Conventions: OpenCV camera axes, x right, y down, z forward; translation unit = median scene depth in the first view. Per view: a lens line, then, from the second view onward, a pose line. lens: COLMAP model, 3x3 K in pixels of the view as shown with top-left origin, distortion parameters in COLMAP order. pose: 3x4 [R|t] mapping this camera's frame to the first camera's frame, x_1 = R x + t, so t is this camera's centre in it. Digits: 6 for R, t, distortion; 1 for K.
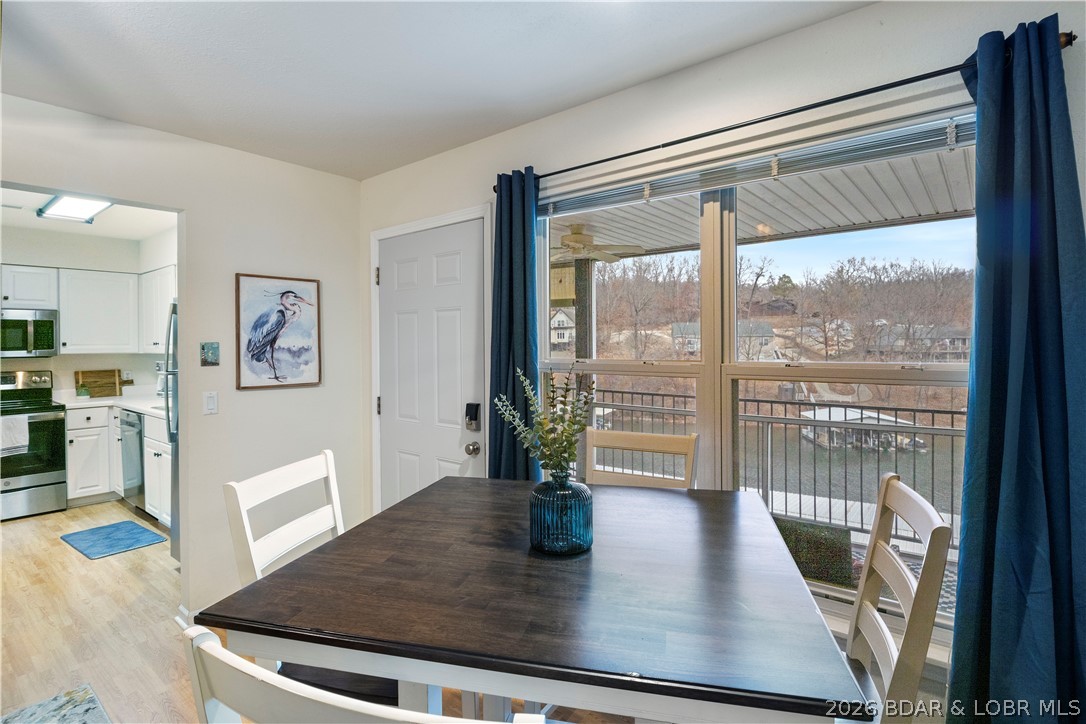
lens RADIAL K [[551.0, 0, 548.9], [0, 551.0, 344.5], [0, 0, 1]] dist [-0.015096, 0.001538]
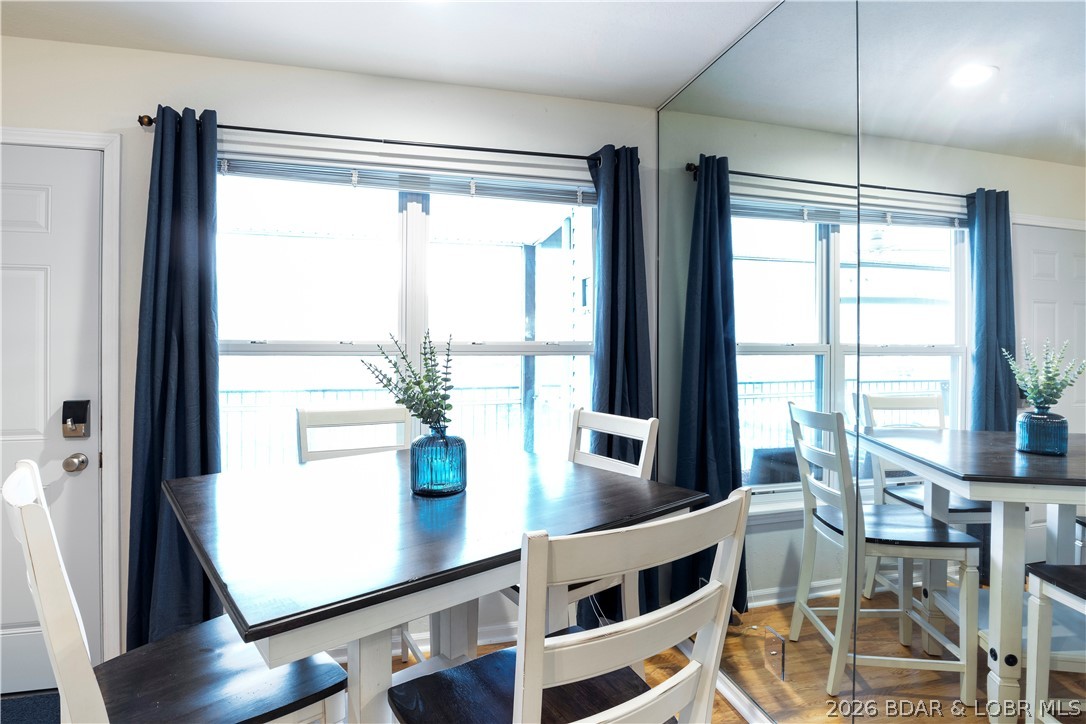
lens RADIAL K [[551.0, 0, 542.3], [0, 551.0, 338.7], [0, 0, 1]] dist [-0.015096, 0.001538]
pose [[0.581523, 0.016022, 0.813372, -0.365020], [-0.004176, 0.999852, -0.016709, 0.034724], [-0.813519, 0.006320, 0.581504, 0.083889]]
